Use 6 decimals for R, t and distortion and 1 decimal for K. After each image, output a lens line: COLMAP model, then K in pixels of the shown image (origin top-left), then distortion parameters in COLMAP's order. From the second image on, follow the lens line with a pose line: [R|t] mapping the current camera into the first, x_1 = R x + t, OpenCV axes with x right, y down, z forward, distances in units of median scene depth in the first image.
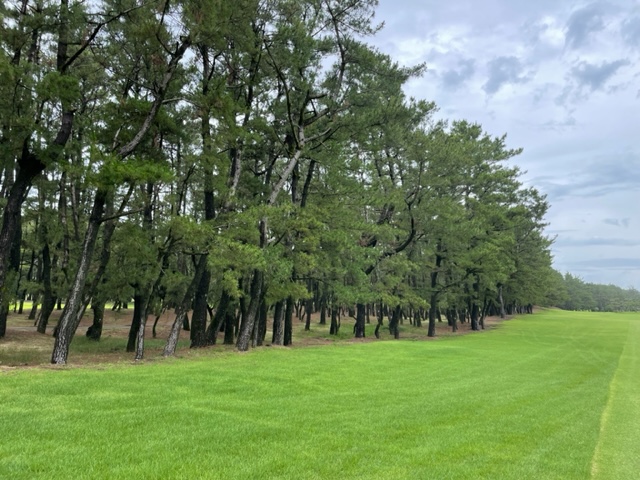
lens RADIAL K [[498.1, 0, 315.5], [0, 498.1, 235.1], [0, 0, 1]] dist [0.021933, 0.002987]
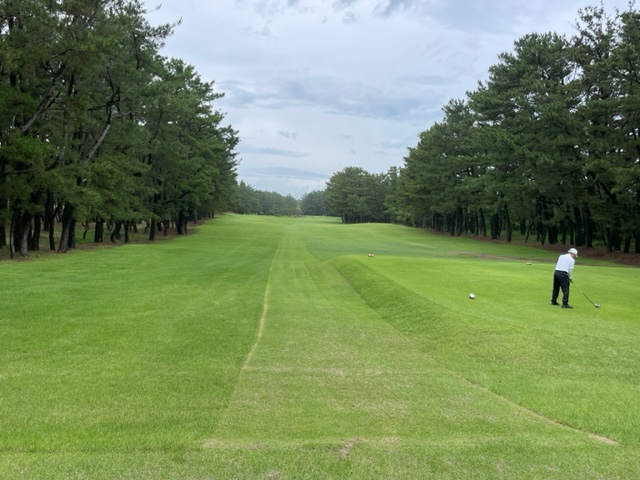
lens RADIAL K [[518.7, 0, 320.1], [0, 518.7, 238.1], [0, 0, 1]] dist [0.094504, 0.017978]
pose [[0.813976, -0.012898, 0.580755, -0.160568], [-0.104256, 0.980276, 0.167895, -0.059220], [-0.571466, -0.197210, 0.796577, -0.260578]]
